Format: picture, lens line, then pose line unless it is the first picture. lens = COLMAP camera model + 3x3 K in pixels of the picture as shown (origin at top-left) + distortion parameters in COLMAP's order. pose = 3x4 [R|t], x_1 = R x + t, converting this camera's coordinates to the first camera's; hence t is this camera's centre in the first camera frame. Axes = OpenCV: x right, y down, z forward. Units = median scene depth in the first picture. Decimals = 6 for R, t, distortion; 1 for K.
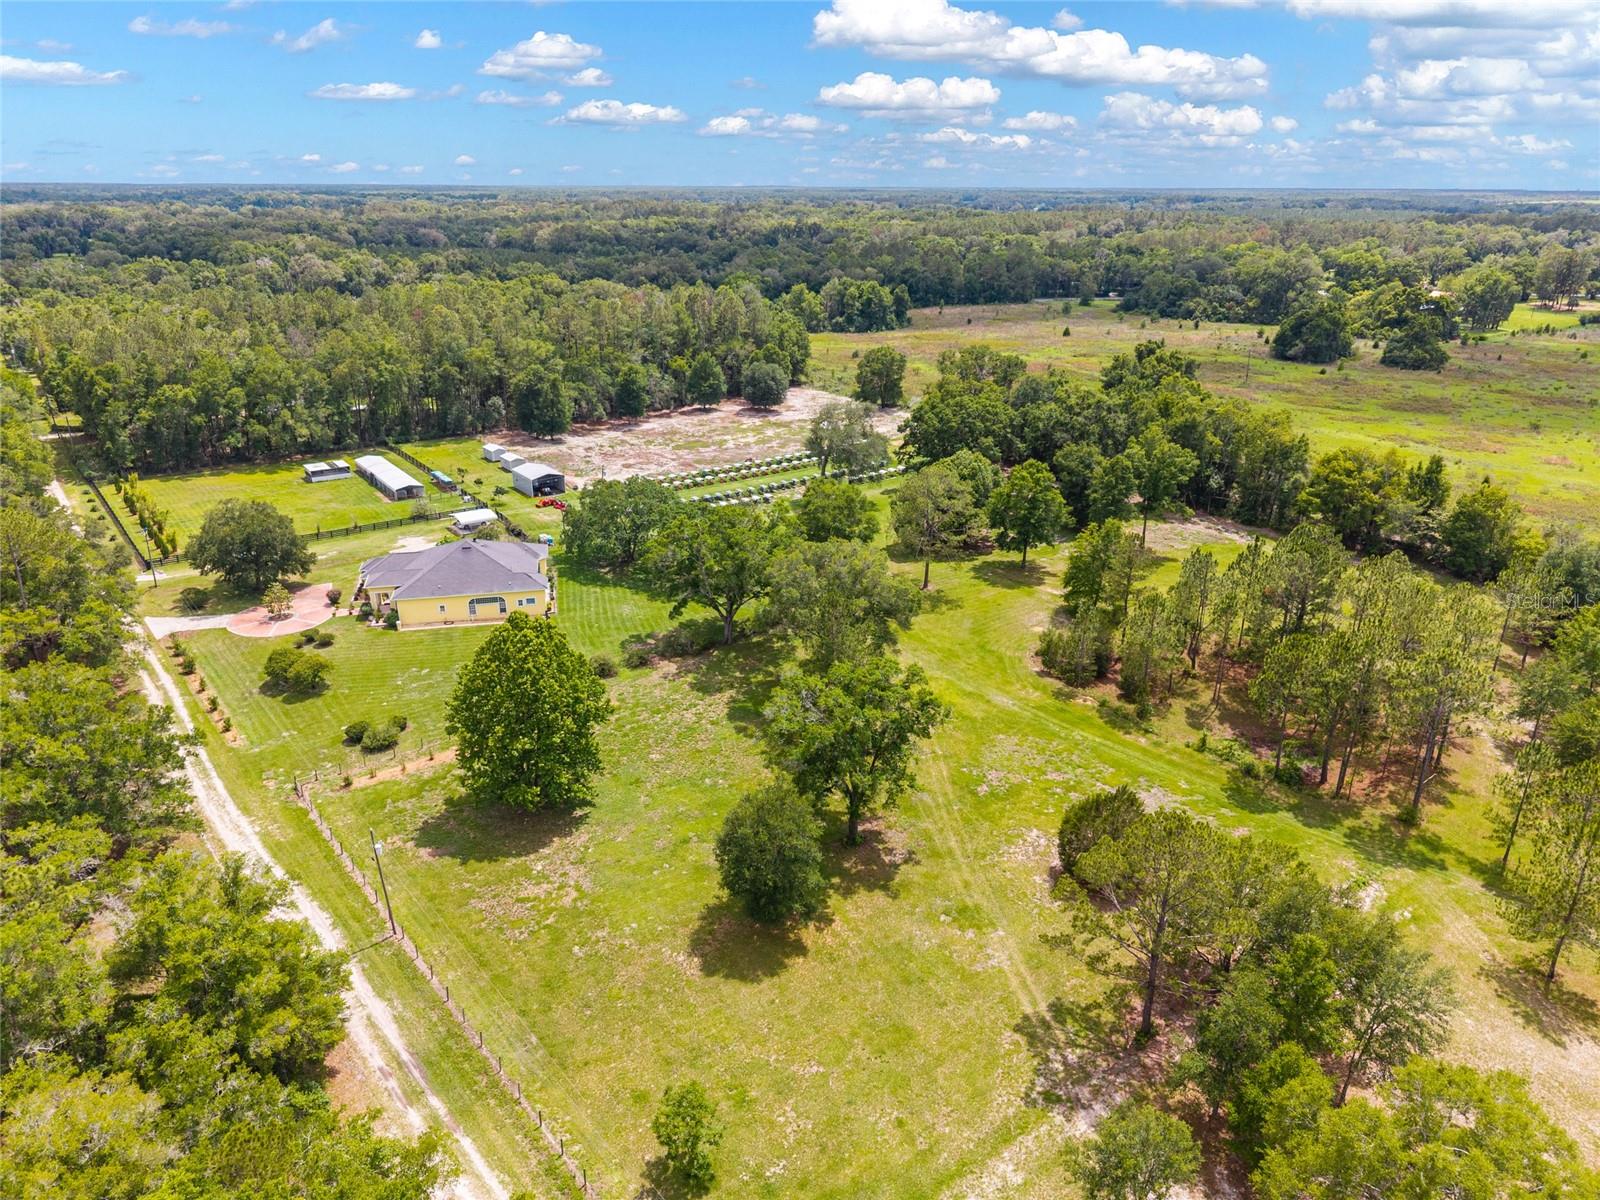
lens RADIAL K [[1071.5, 0, 804.6], [0, 1071.5, 597.6], [0, 0, 1]] dist [0.030137, -0.029146]
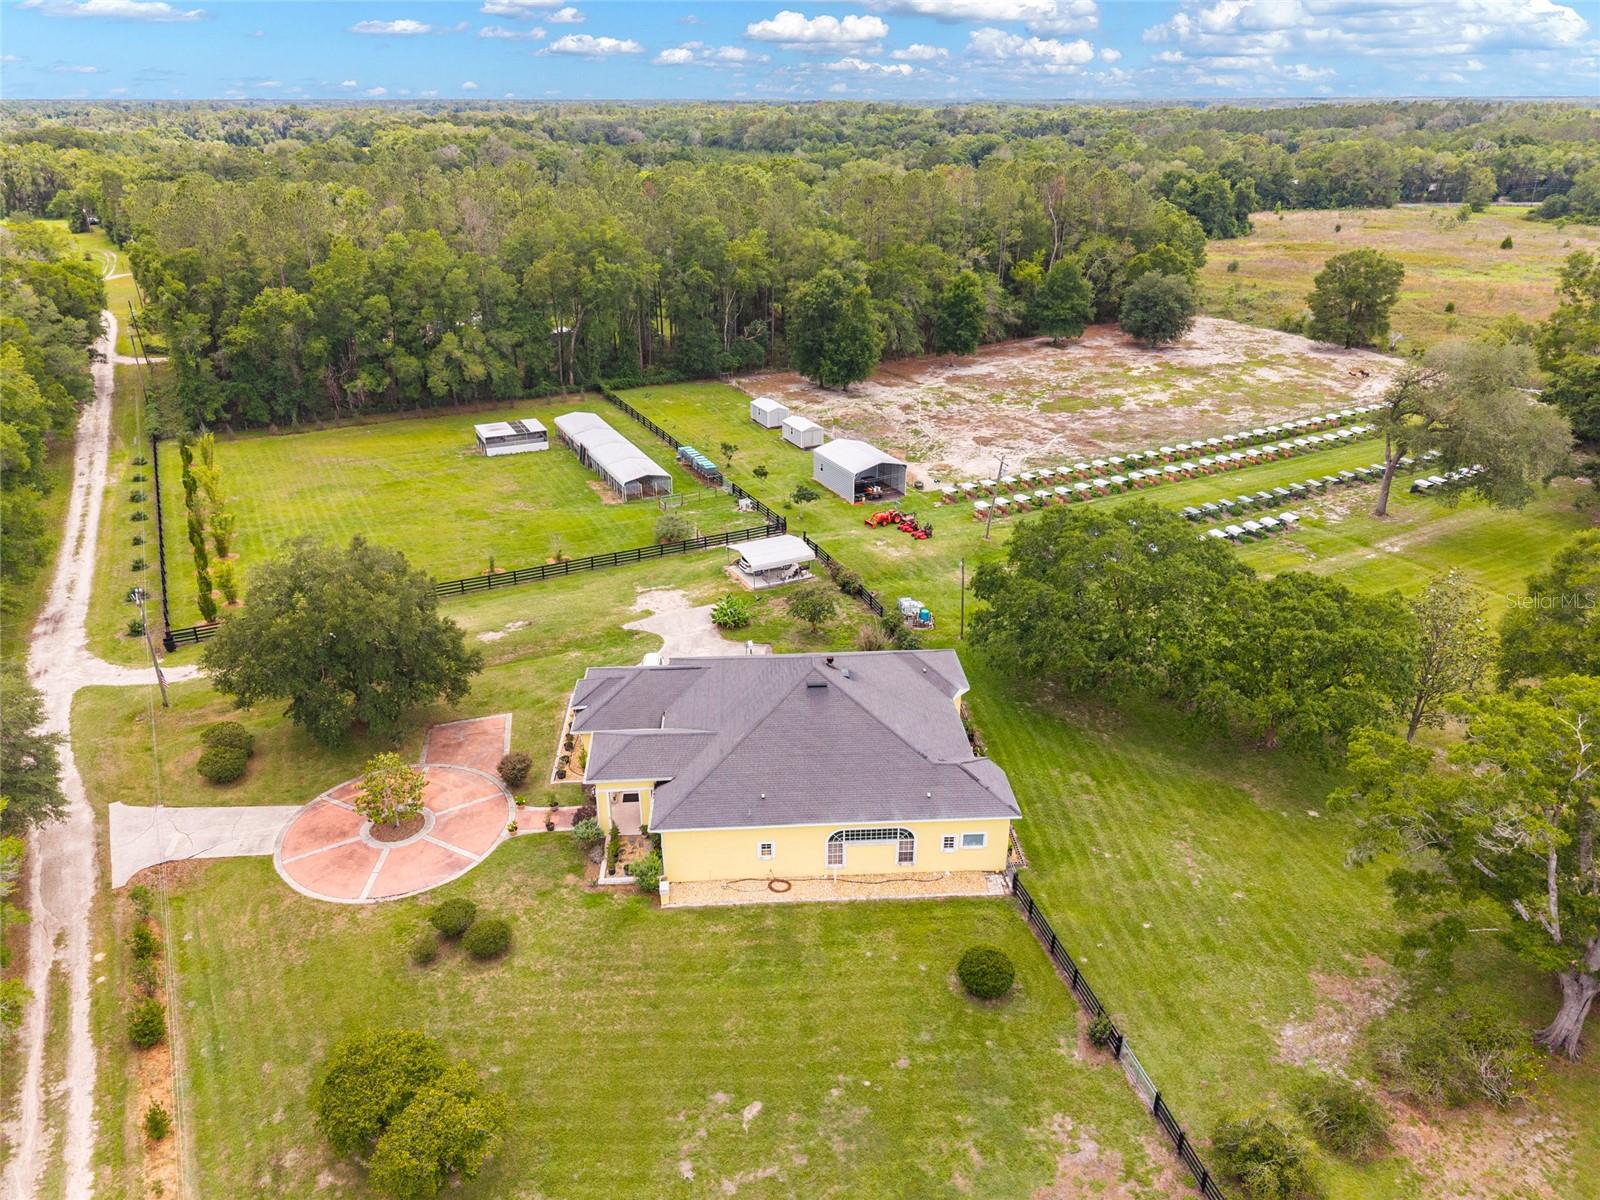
lens RADIAL K [[1074.6, 0, 800.0], [0, 1074.6, 600.0], [0, 0, 1]] dist [0.047068, -0.048614]
pose [[0.986657, 0.063405, -0.149959, -0.179876], [-0.053242, 0.996065, 0.070844, -0.075505], [0.153861, -0.061914, 0.986151, 0.405333]]
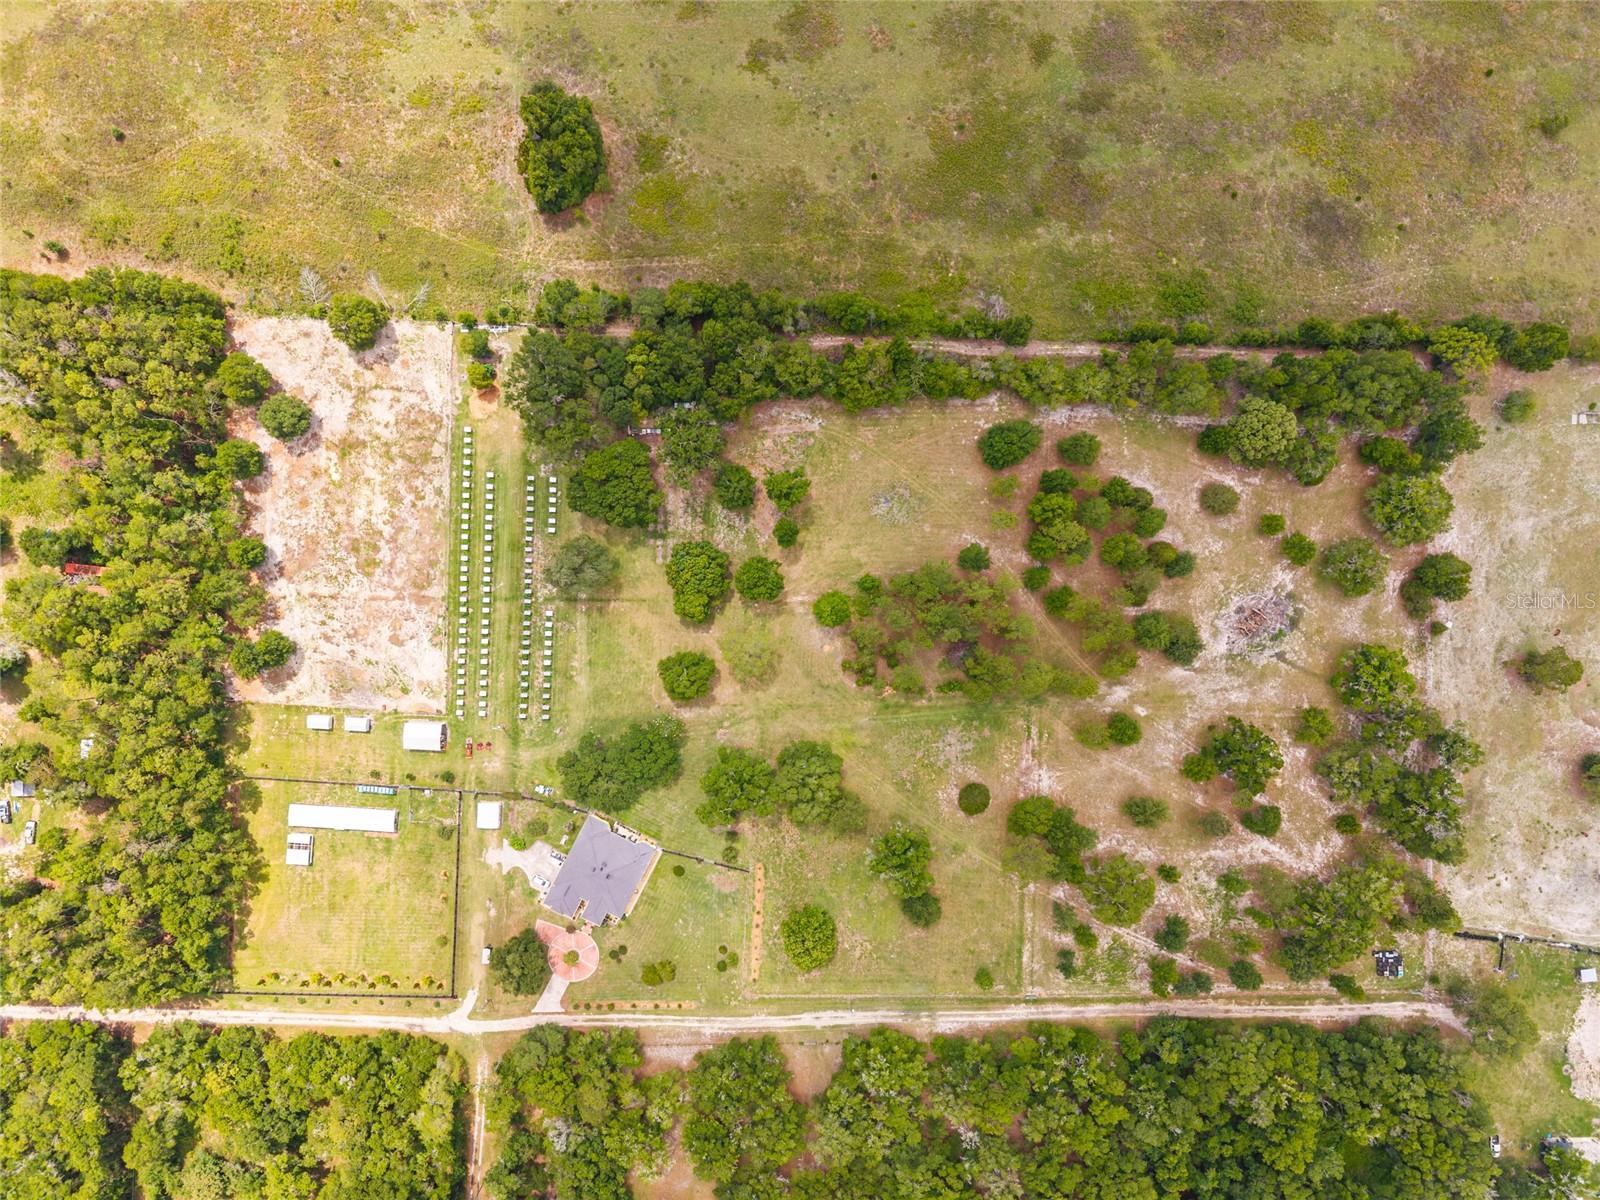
lens RADIAL K [[1074.4, 0, 802.7], [0, 1074.4, 604.7], [0, 0, 1]] dist [0.007163, 0.000678]
pose [[0.642875, -0.765962, -0.003634, 0.173811], [0.269417, 0.221677, 0.937163, -1.209315], [-0.717026, -0.603458, 0.348874, 0.283319]]
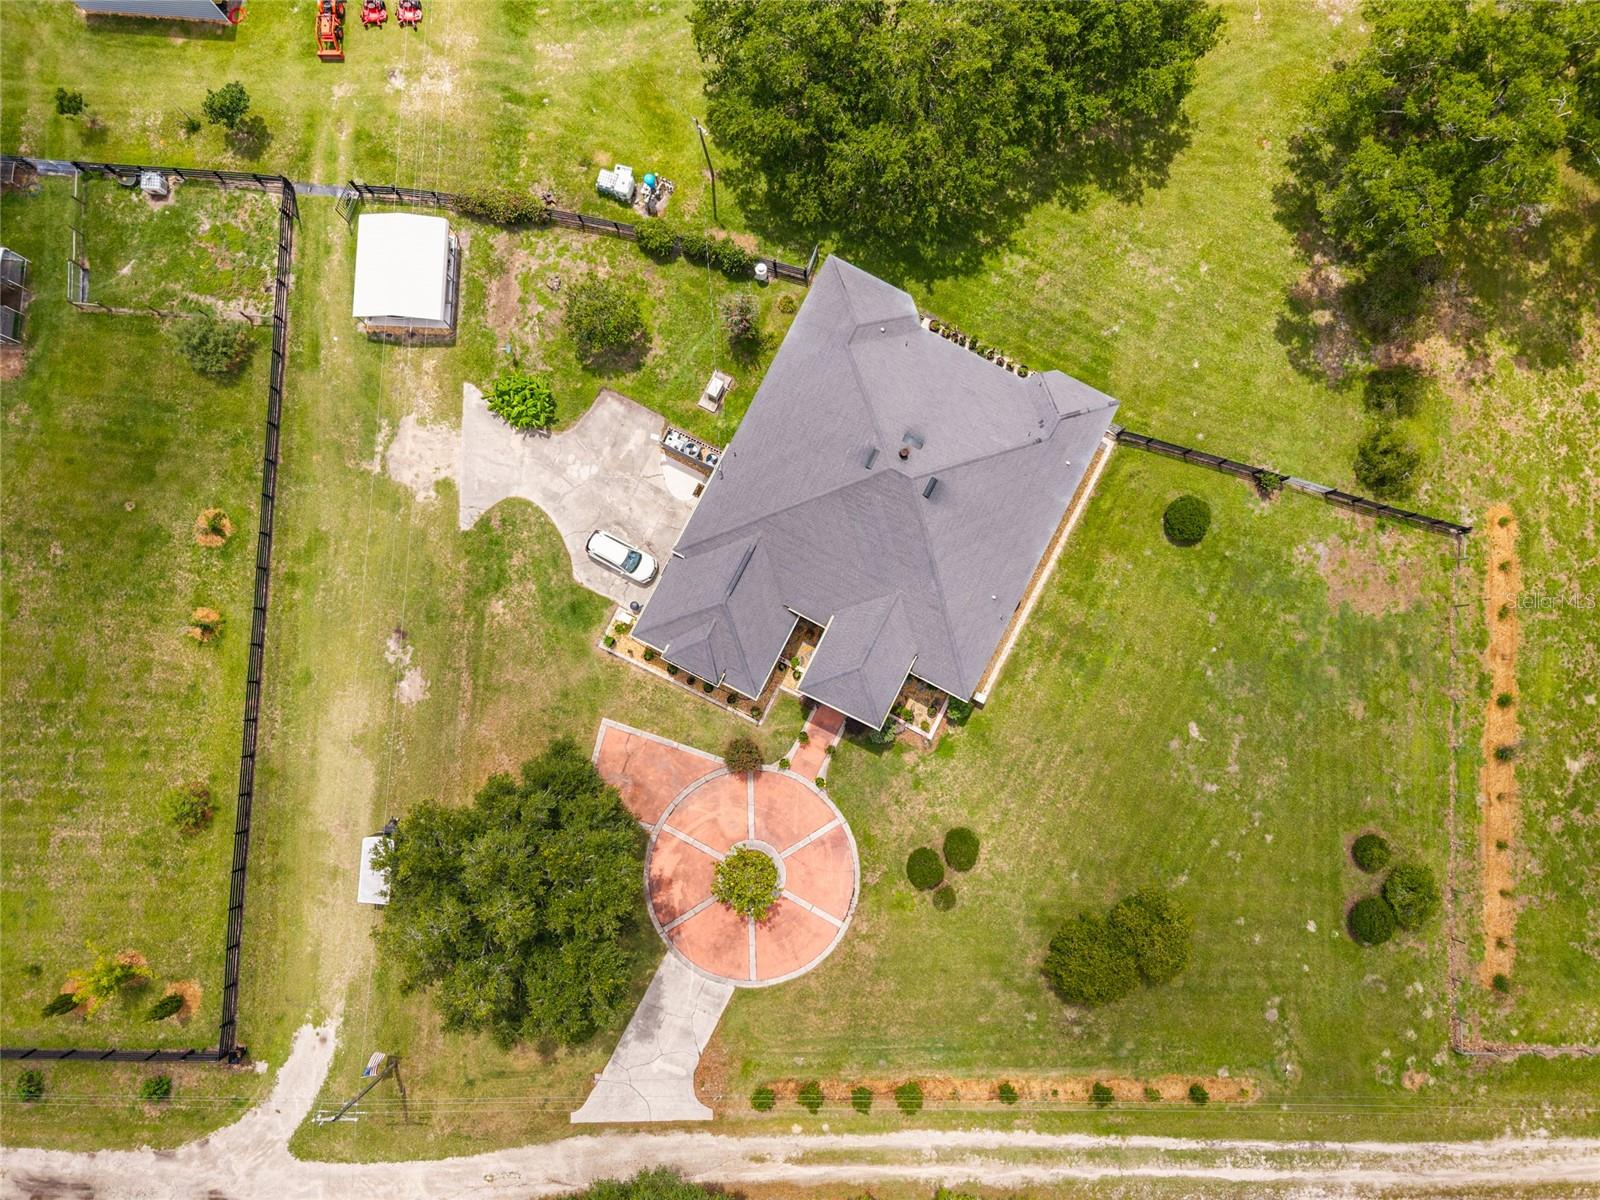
lens RADIAL K [[1071.5, 0, 804.6], [0, 1071.5, 597.6], [0, 0, 1]] dist [0.030137, -0.029146]
pose [[0.641455, -0.765537, 0.049892, -0.273107], [0.266123, 0.283041, 0.921448, -0.285122], [-0.719524, -0.577790, 0.385285, 0.592006]]
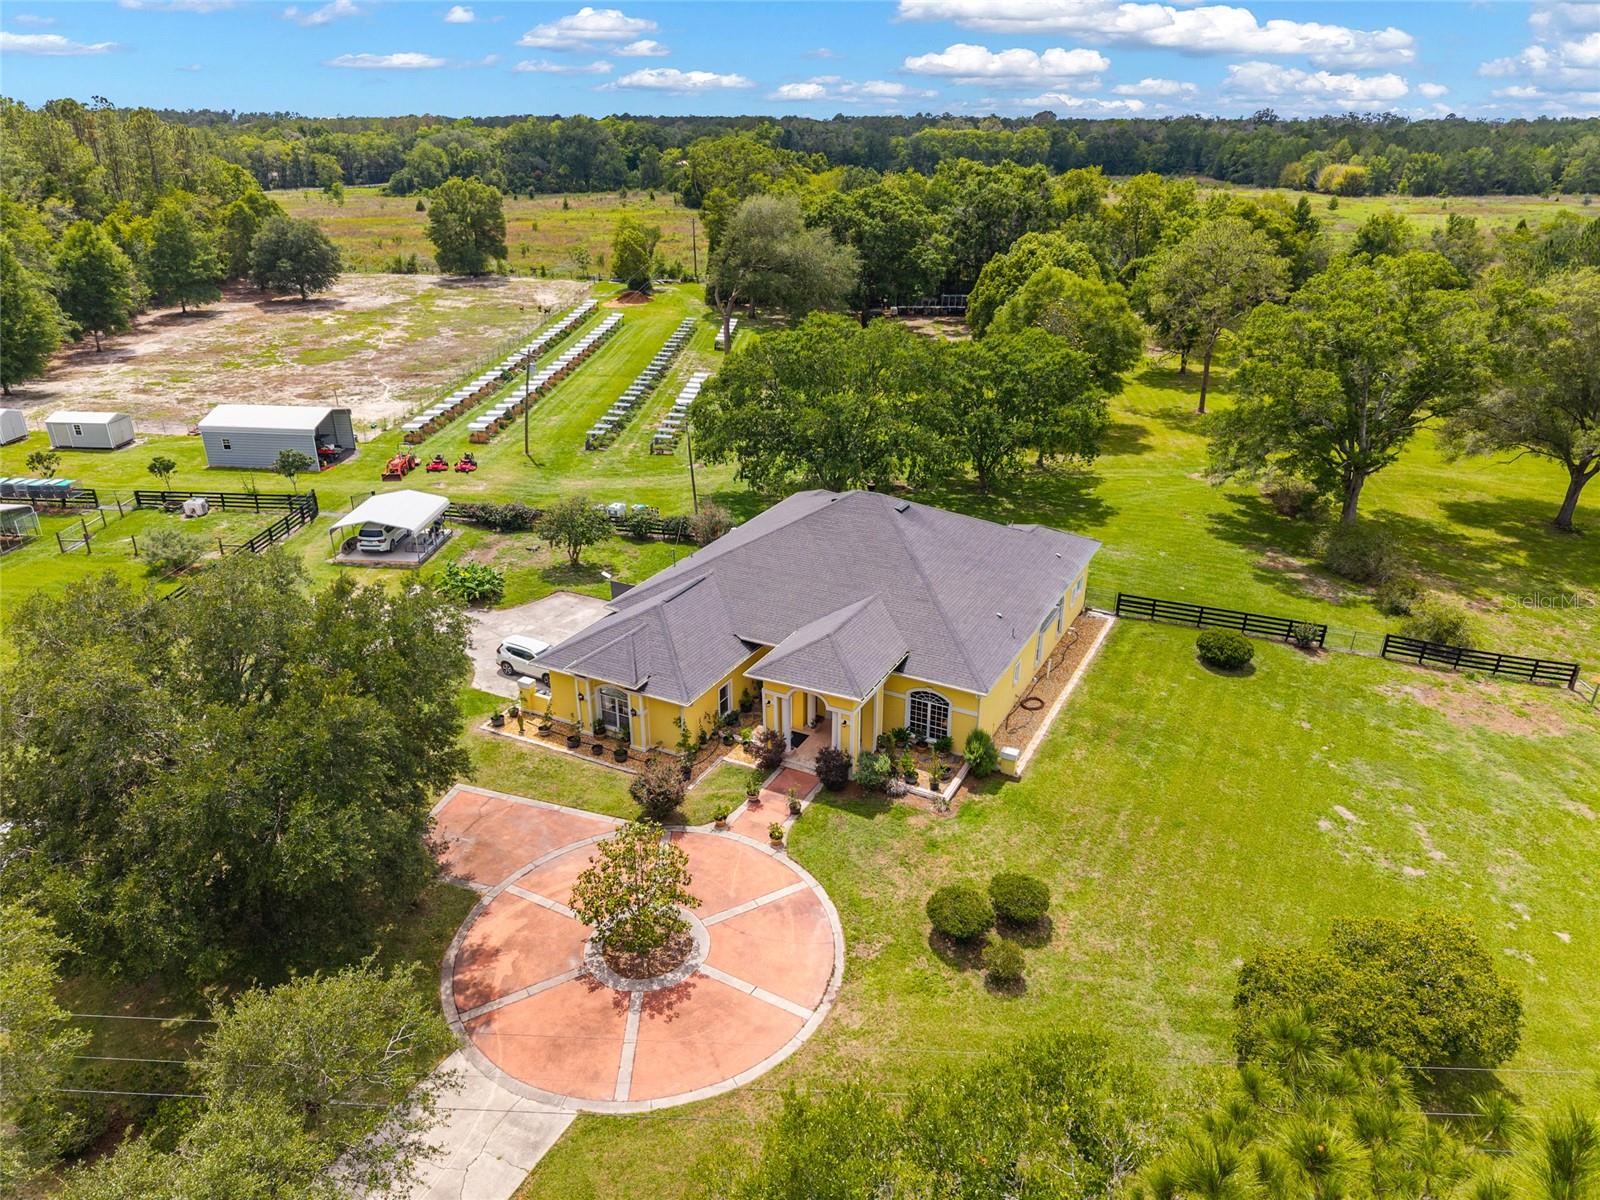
lens RADIAL K [[1074.4, 0, 802.7], [0, 1074.4, 604.7], [0, 0, 1]] dist [0.007163, 0.000678]
pose [[0.645215, -0.314795, 0.696133, -0.411319], [0.273598, 0.945943, 0.174174, -0.060191], [-0.713331, 0.078081, 0.696464, 0.536816]]
